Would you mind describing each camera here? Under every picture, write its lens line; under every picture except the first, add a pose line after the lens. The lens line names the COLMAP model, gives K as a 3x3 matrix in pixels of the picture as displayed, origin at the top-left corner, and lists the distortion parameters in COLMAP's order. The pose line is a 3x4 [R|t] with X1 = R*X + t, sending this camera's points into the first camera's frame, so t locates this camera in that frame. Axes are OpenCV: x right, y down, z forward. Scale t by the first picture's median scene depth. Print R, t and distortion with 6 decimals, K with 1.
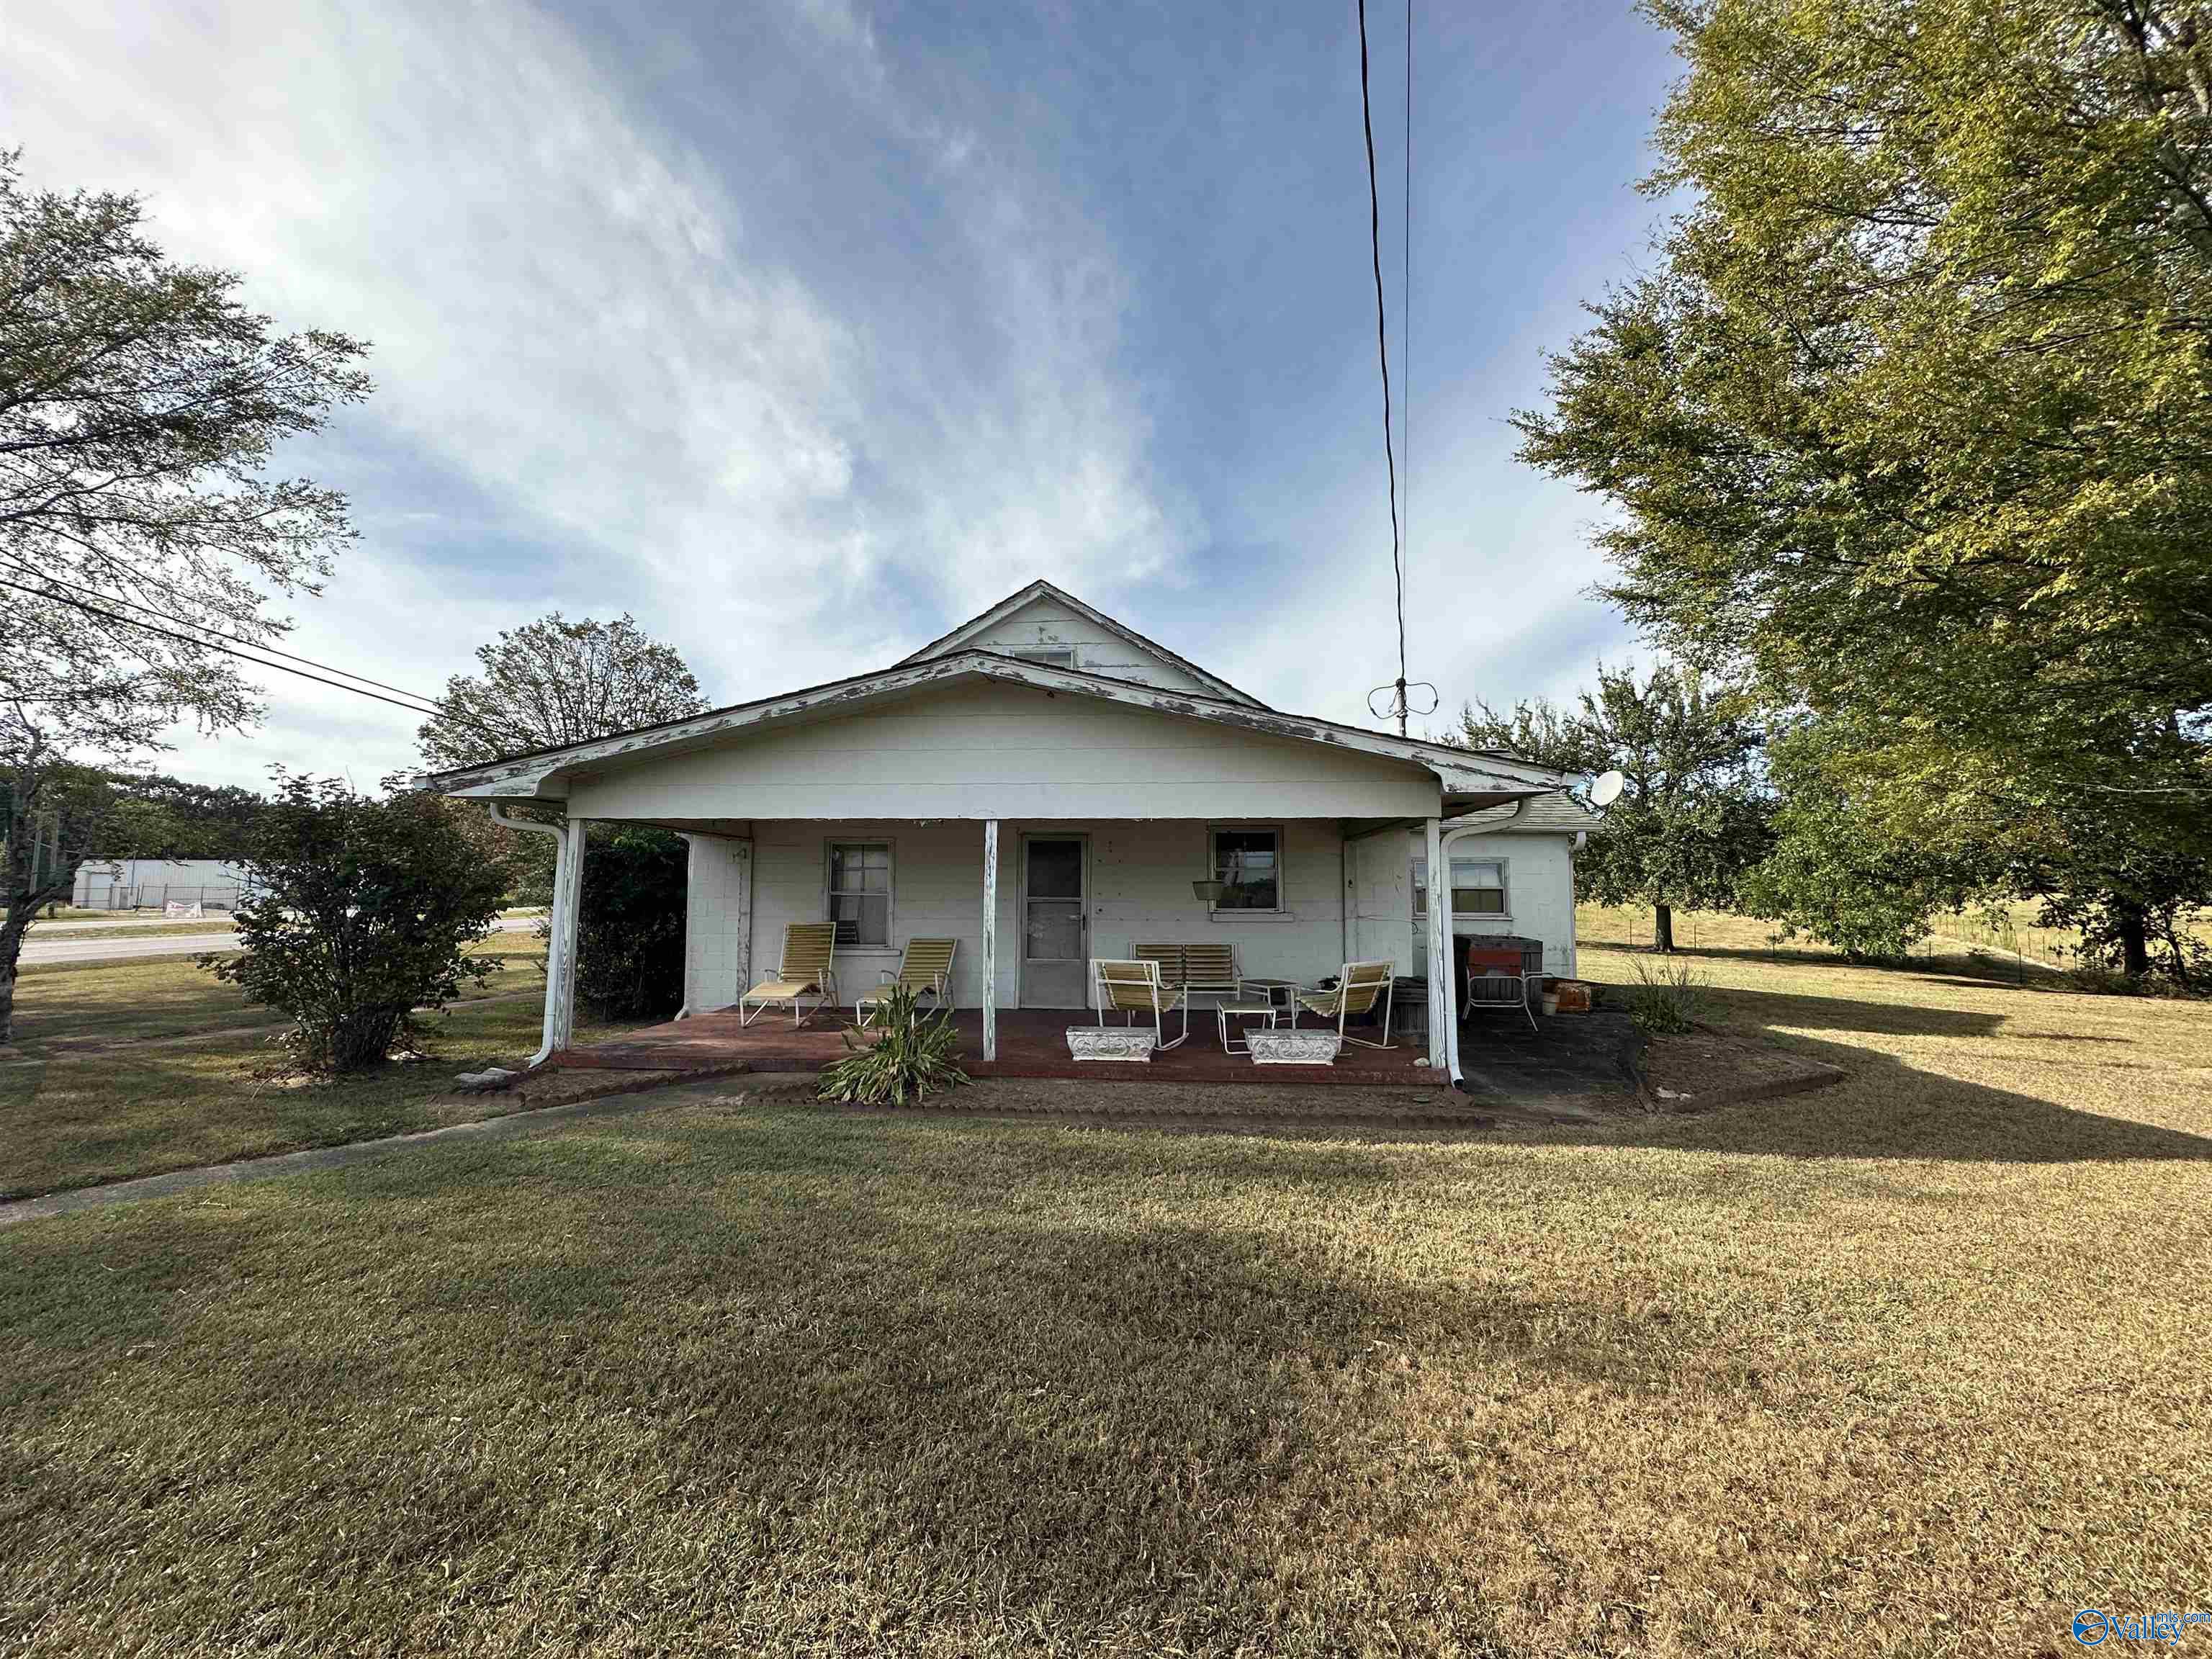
lens RADIAL K [[878.3, 0, 1108.5], [0, 878.3, 829.1], [0, 0, 1]] dist [-0.000306, -0.000974]
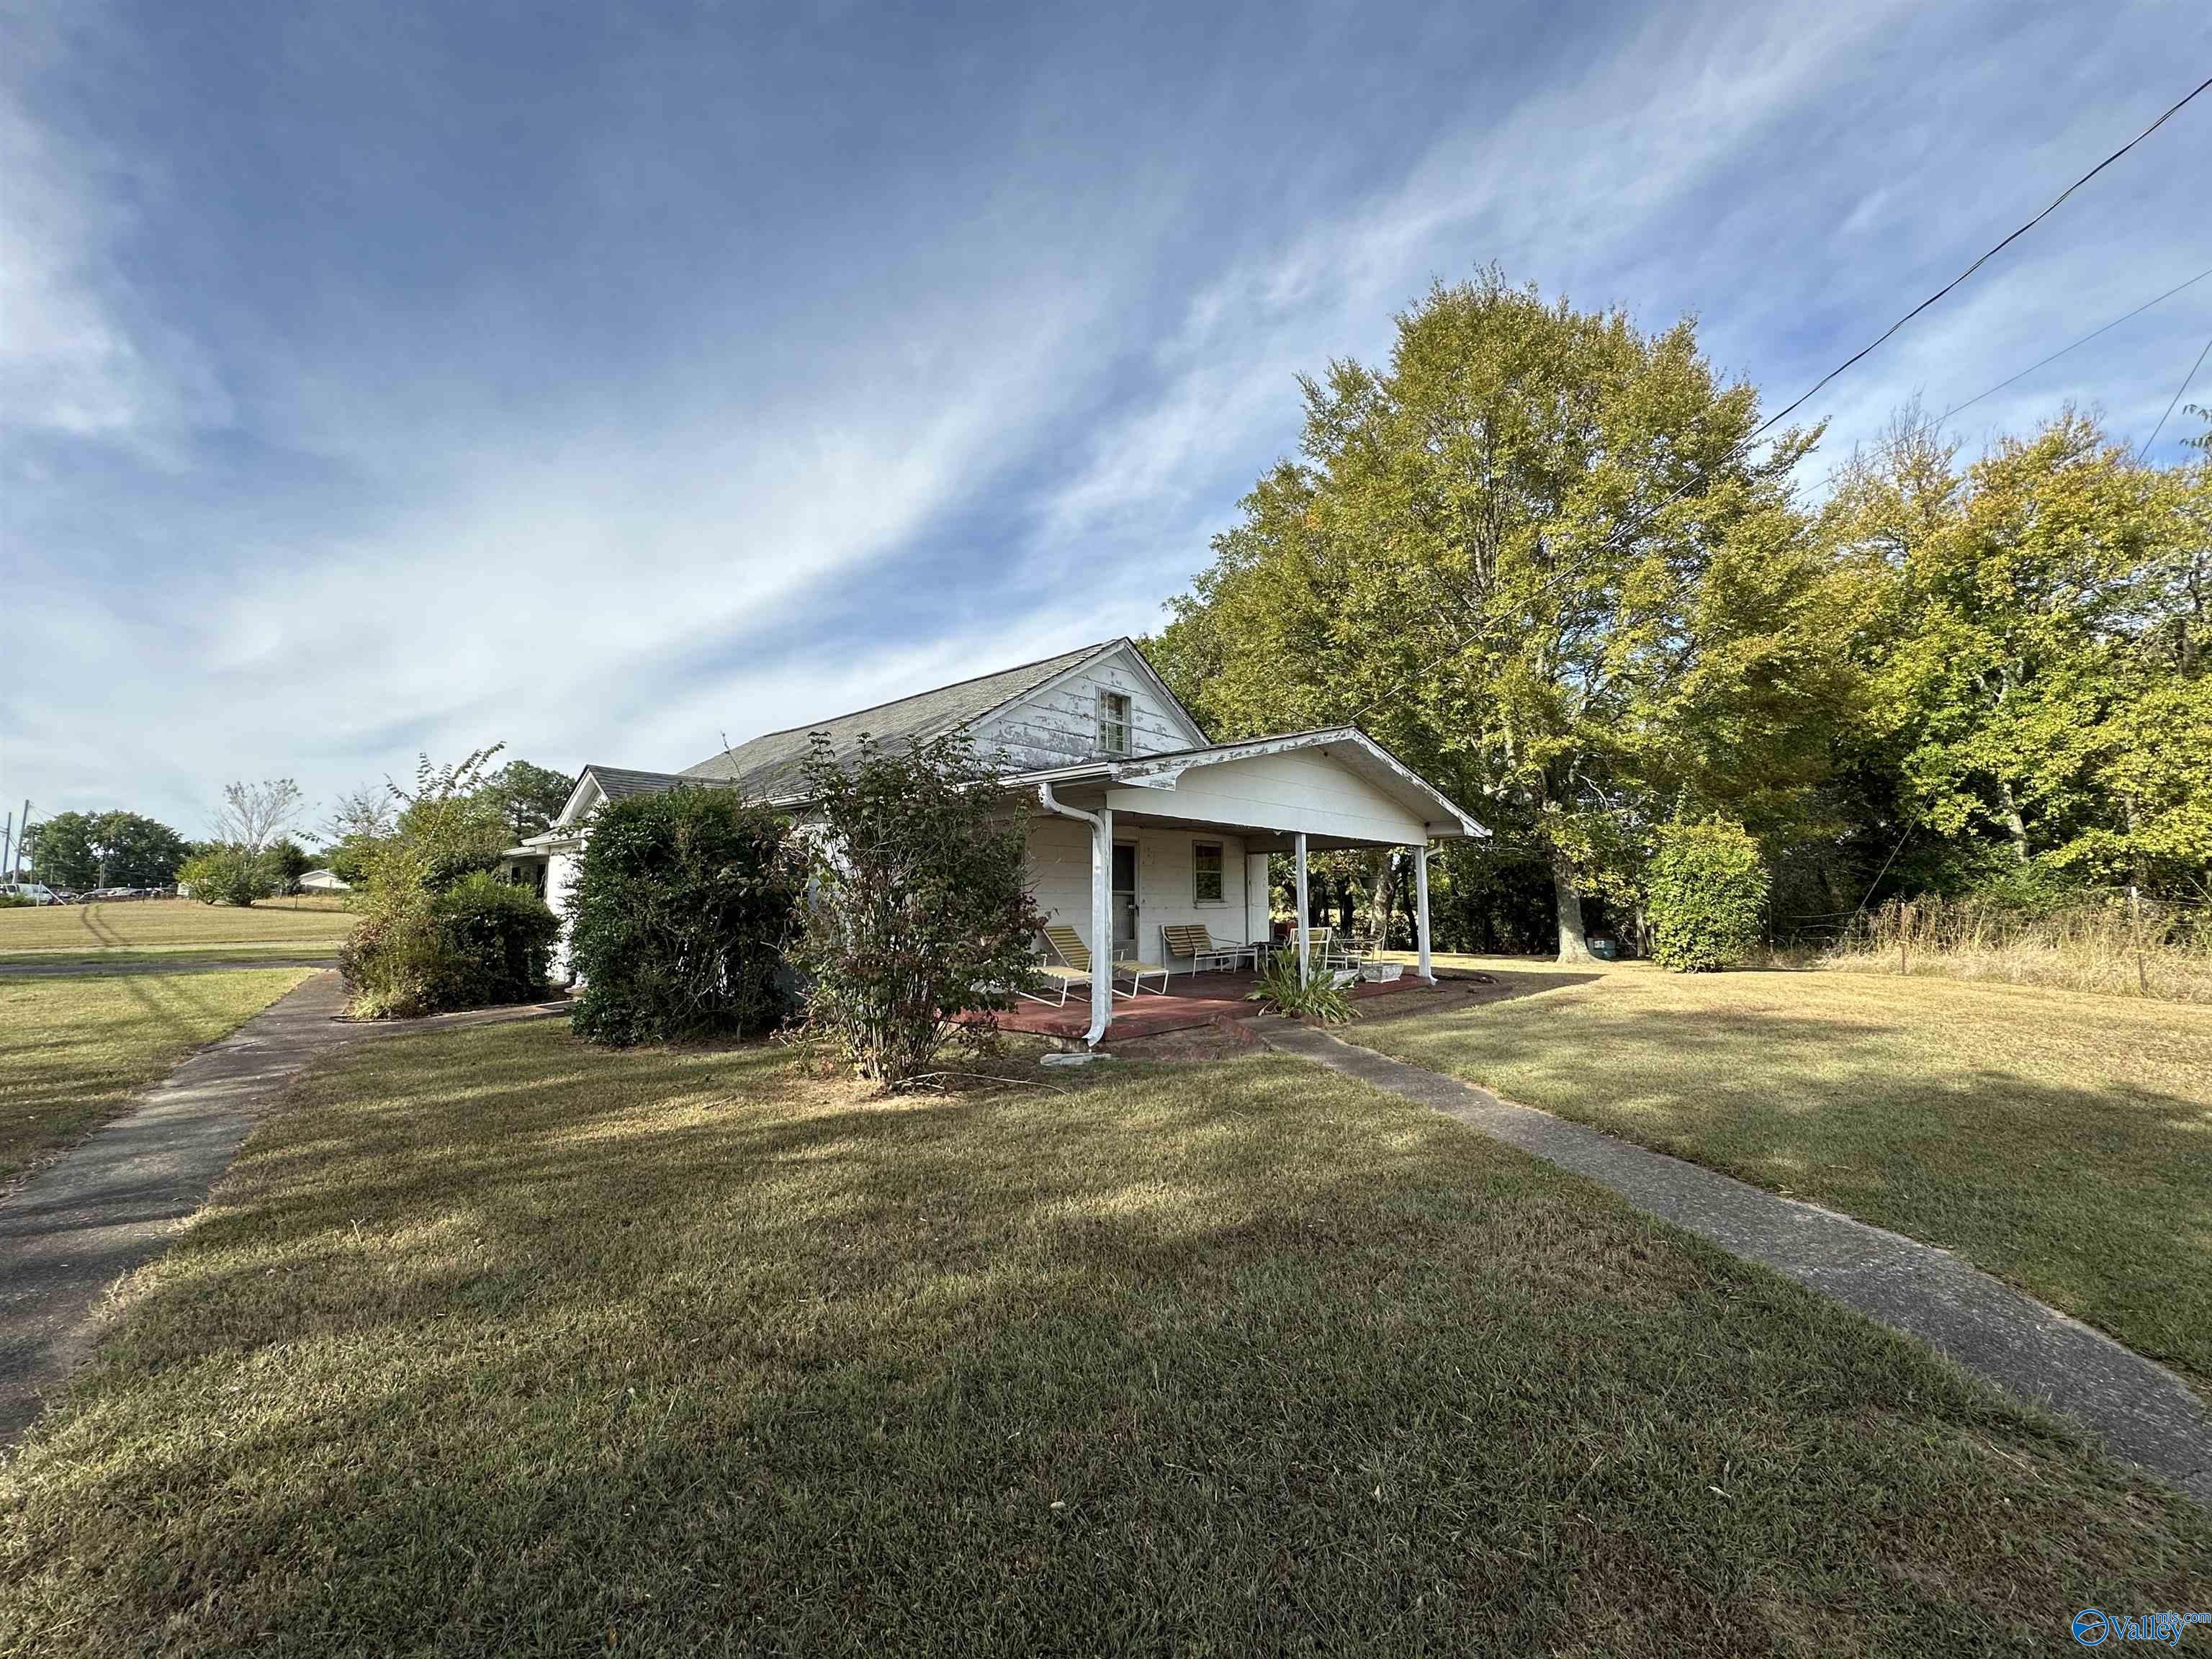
lens RADIAL K [[878.3, 0, 1108.3], [0, 878.3, 824.4], [0, 0, 1]] dist [-0.000306, -0.000974]
pose [[0.615563, 0.065228, 0.785383, -1.485805], [-0.050088, 0.997792, -0.043612, 0.055251], [-0.786494, -0.012493, 0.617471, 0.340965]]
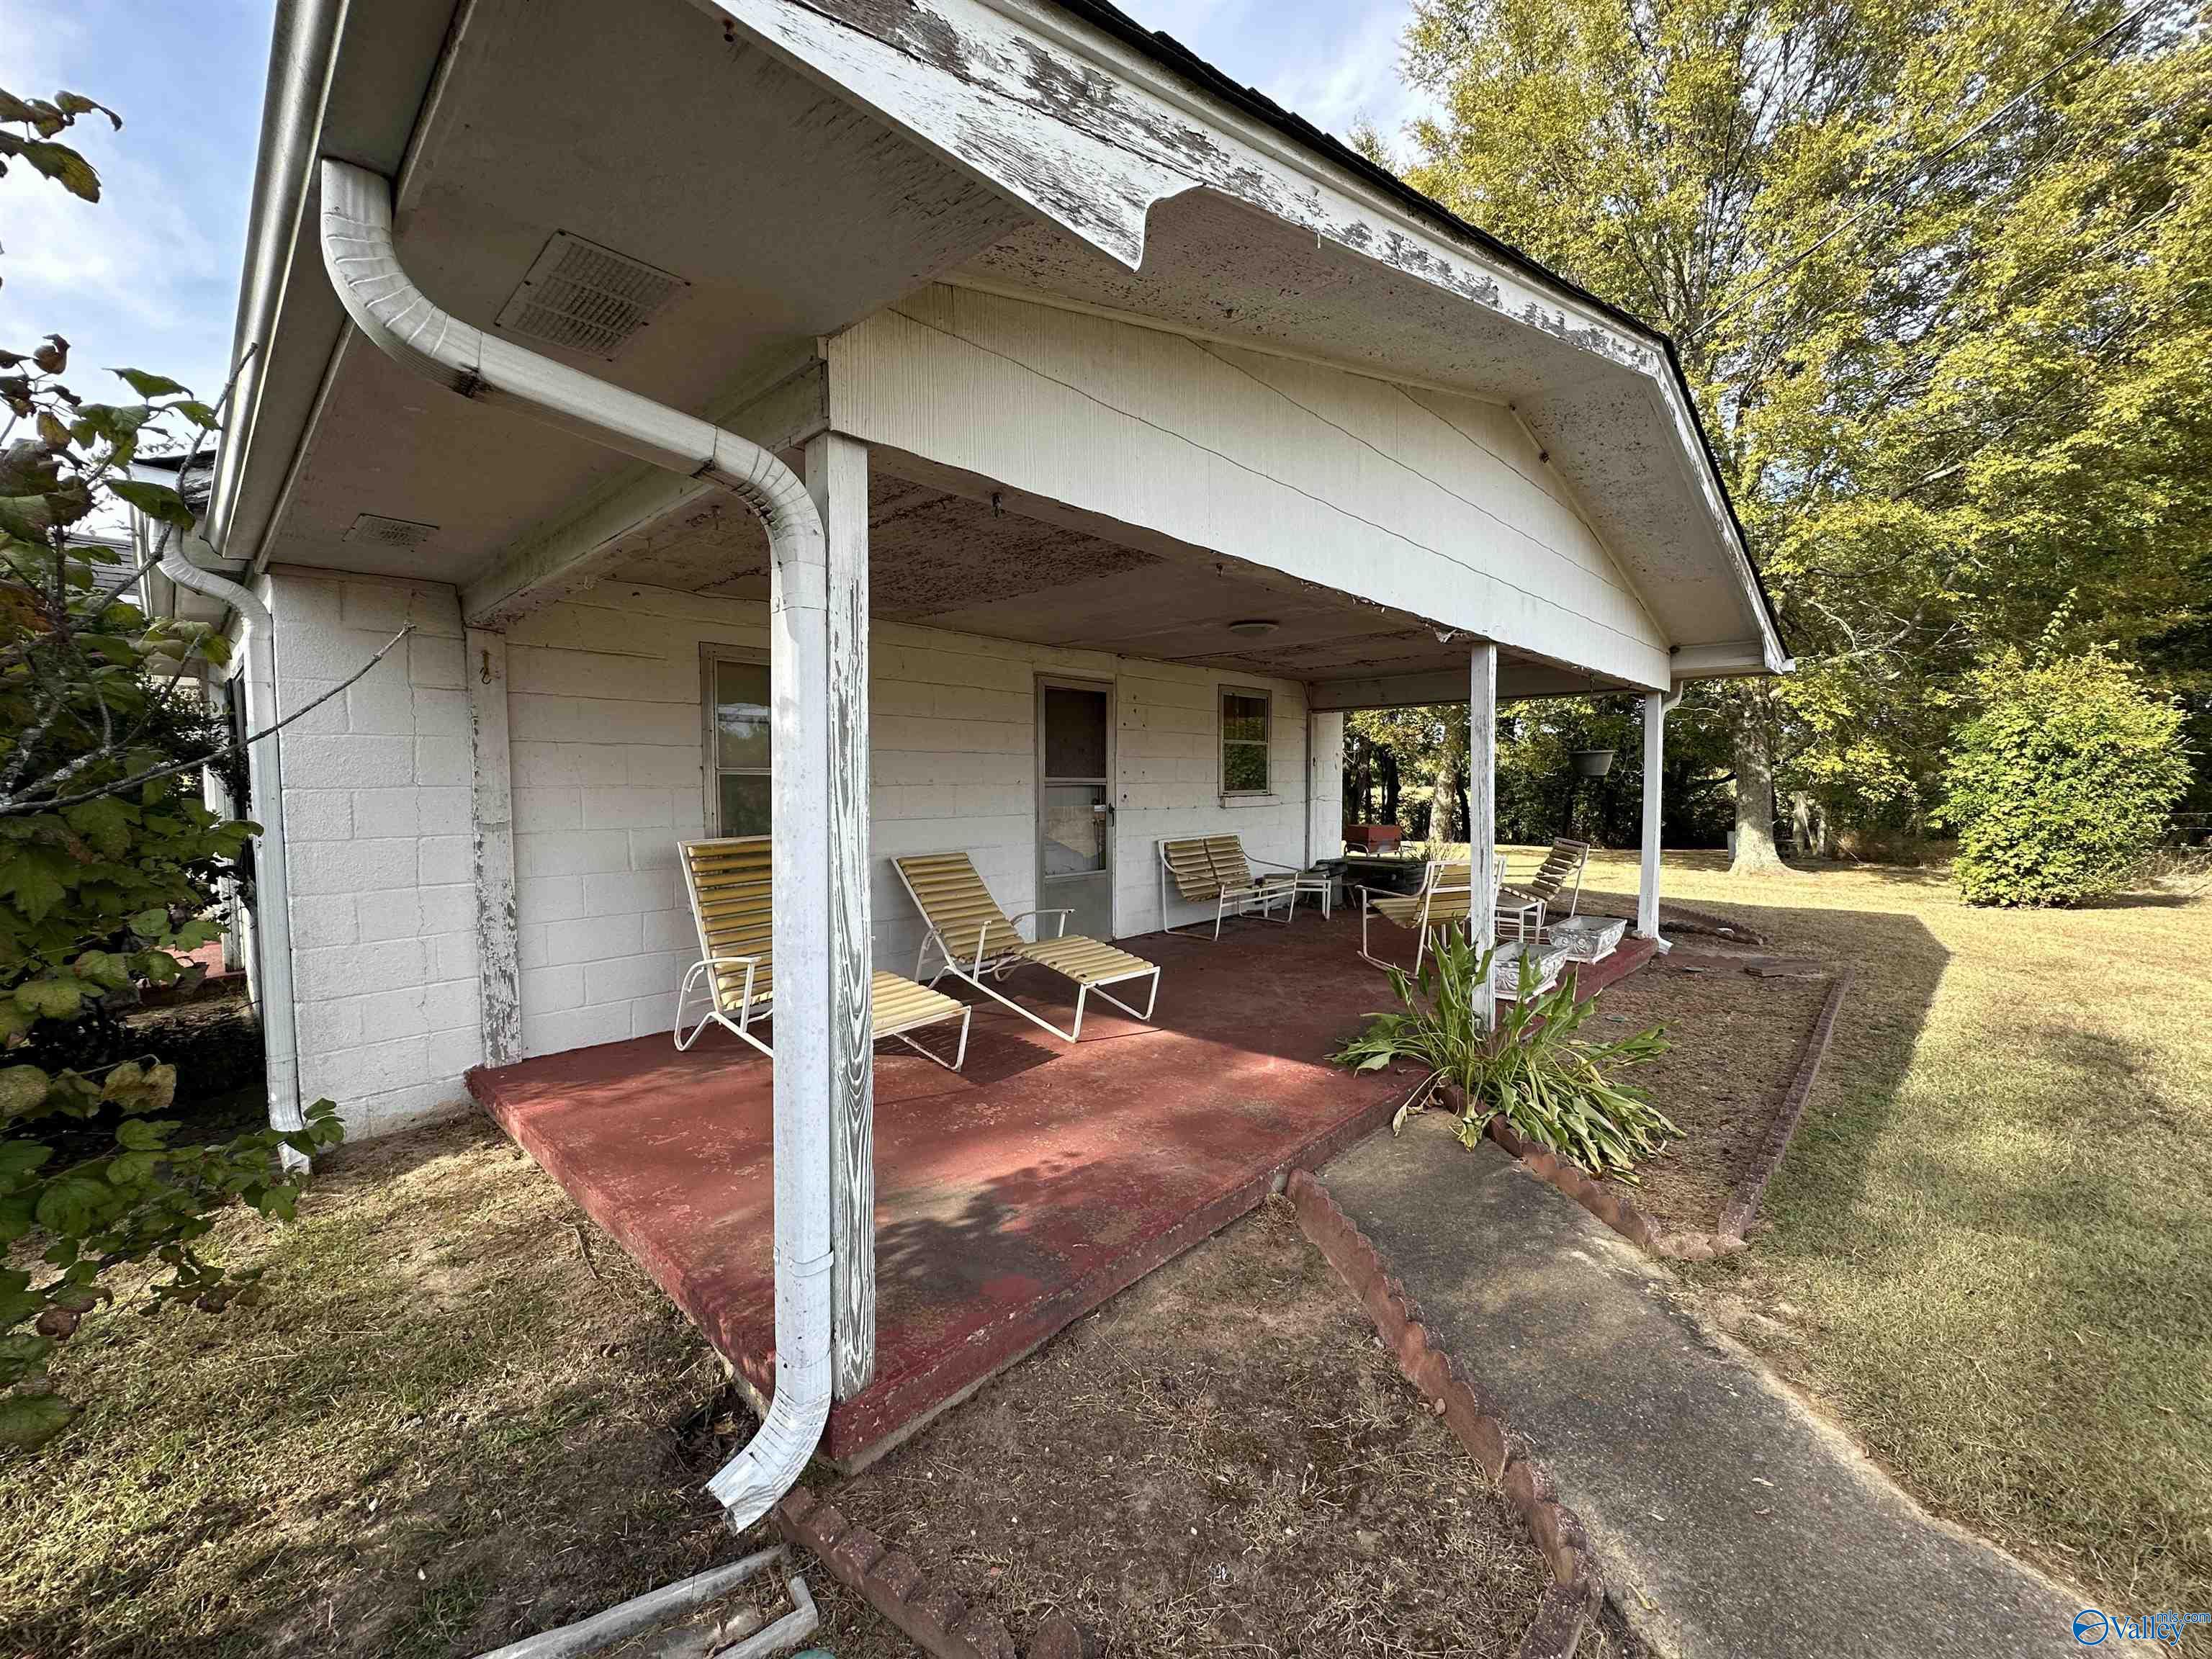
lens RADIAL K [[878.3, 0, 1110.1], [0, 878.3, 824.6], [0, 0, 1]] dist [-0.000306, -0.000974]
pose [[0.632936, -0.045685, 0.772855, -0.766614], [-0.049850, 0.993781, 0.099569, 0.065836], [-0.772597, -0.101548, 0.626723, 0.803760]]
